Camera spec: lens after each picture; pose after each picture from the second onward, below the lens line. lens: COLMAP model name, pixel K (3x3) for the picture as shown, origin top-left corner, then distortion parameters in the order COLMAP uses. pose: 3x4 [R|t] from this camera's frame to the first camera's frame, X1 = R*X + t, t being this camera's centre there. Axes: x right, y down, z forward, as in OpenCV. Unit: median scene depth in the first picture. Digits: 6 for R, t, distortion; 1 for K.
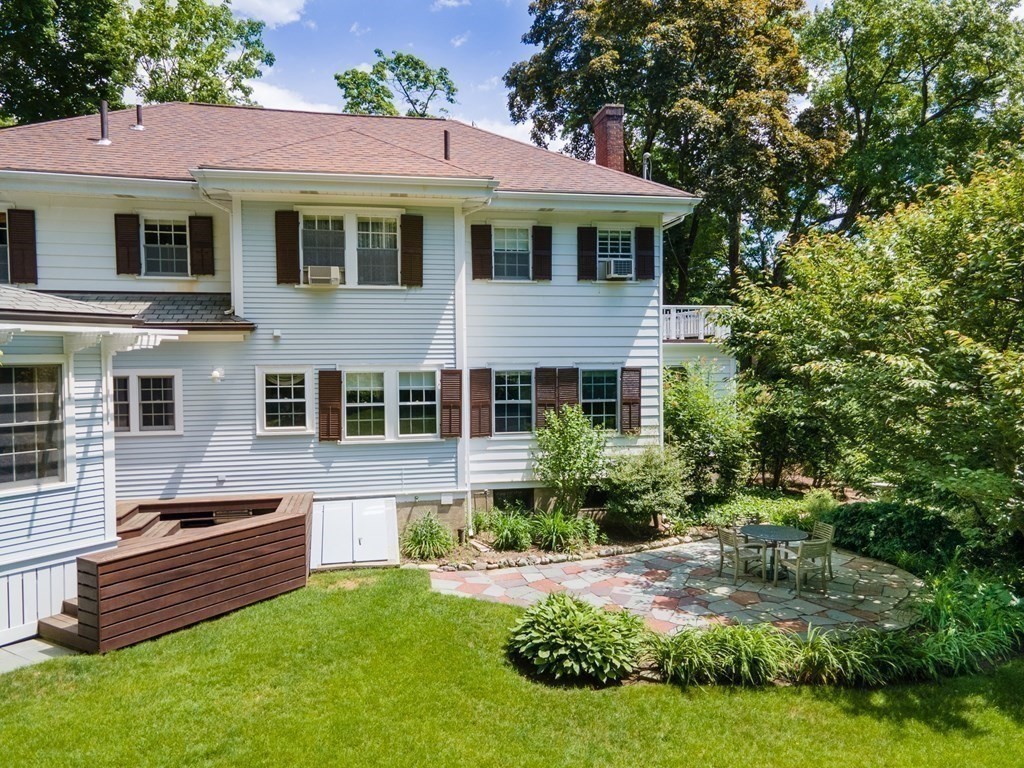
lens RADIAL K [[748.8, 0, 512.8], [0, 748.8, 386.0], [0, 0, 1]] dist [0.025984, 0.004331]
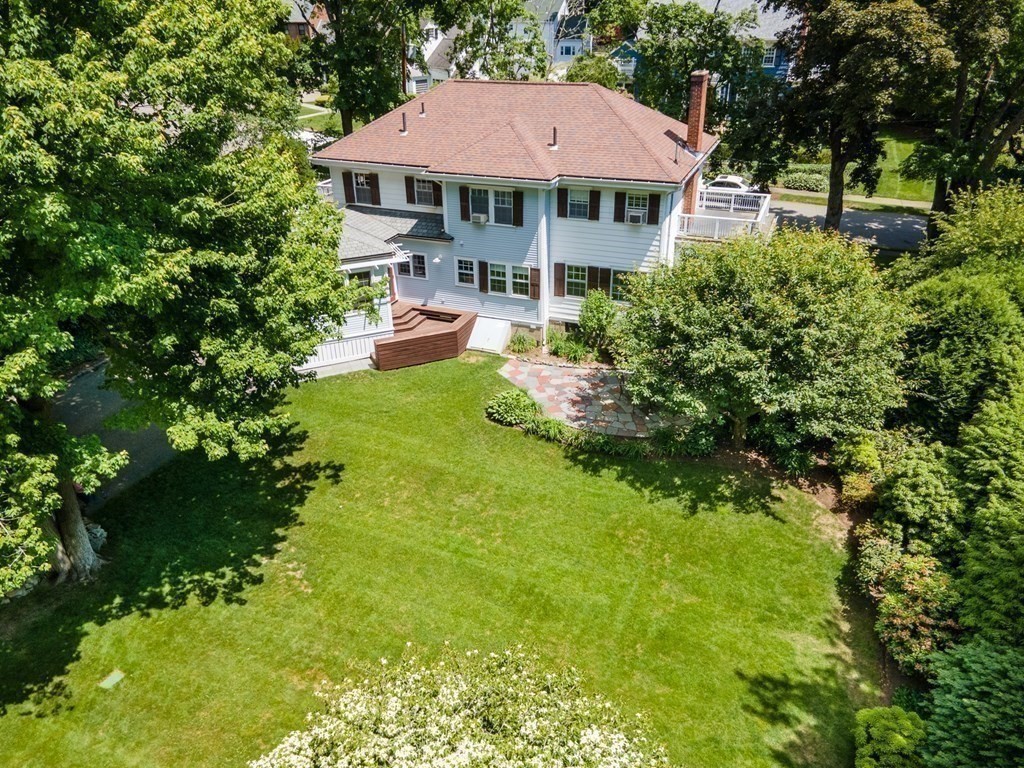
lens RADIAL K [[748.8, 0, 512.8], [0, 748.8, 383.4], [0, 0, 1]] dist [0.025984, 0.004331]
pose [[0.829939, 0.248976, -0.499211, 0.986276], [-0.009578, 0.901106, 0.433493, -0.636230], [0.557772, -0.354991, 0.750248, -0.692939]]
